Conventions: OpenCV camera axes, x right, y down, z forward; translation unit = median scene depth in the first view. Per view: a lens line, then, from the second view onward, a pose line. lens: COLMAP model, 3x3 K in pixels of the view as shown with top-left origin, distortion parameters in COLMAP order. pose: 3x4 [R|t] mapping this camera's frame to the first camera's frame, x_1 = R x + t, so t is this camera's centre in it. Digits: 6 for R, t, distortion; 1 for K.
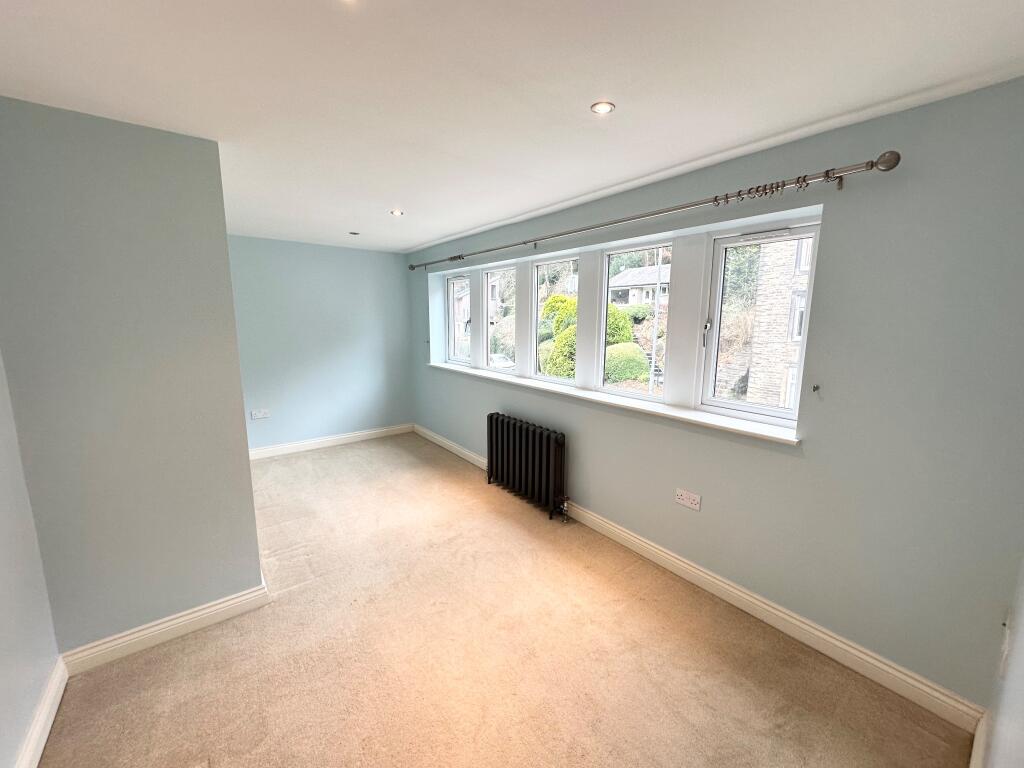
lens RADIAL K [[404.6, 0, 512.0], [0, 404.6, 384.0], [0, 0, 1]] dist [-0.004451, -0.000084]
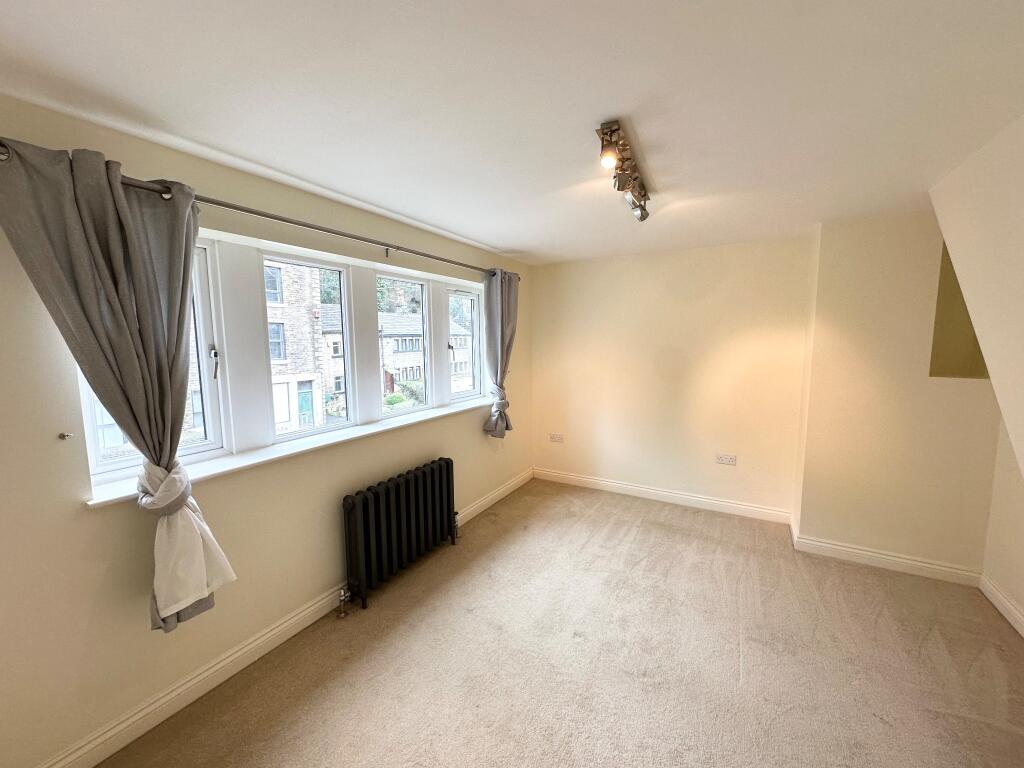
lens RADIAL K [[404.6, 0, 512.0], [0, 404.6, 384.0], [0, 0, 1]] dist [-0.004451, -0.000084]
pose [[-0.361392, -0.114383, 0.925371, -0.798230], [0.162299, 0.969580, 0.183232, -0.197011], [-0.918180, 0.216405, -0.331834, 1.093991]]
